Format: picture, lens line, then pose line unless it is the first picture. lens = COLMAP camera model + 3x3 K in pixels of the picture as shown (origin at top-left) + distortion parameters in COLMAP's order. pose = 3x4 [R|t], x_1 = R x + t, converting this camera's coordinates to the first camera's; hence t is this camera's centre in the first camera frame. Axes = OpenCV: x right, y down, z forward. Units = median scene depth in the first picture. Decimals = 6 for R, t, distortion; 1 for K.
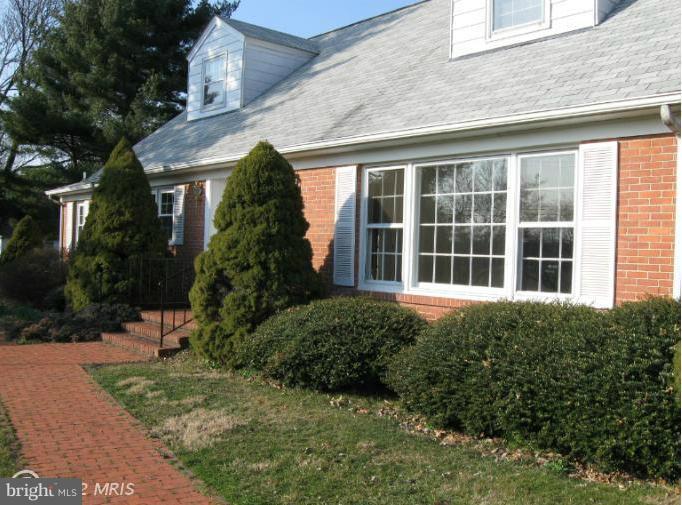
lens RADIAL K [[724.3, 0, 341.0], [0, 724.3, 252.5], [0, 0, 1]] dist [-0.111084, 0.028343]
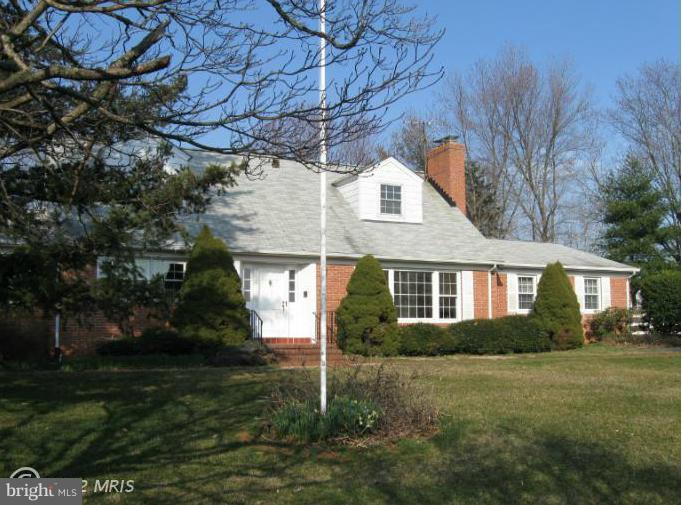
lens RADIAL K [[724.3, 0, 341.0], [0, 724.3, 252.5], [0, 0, 1]] dist [-0.111084, 0.028343]
pose [[0.254778, 0.082598, 0.963466, -2.008769], [0.020000, 0.995682, -0.090649, 0.033852], [-0.966793, 0.042365, 0.252025, 0.489619]]
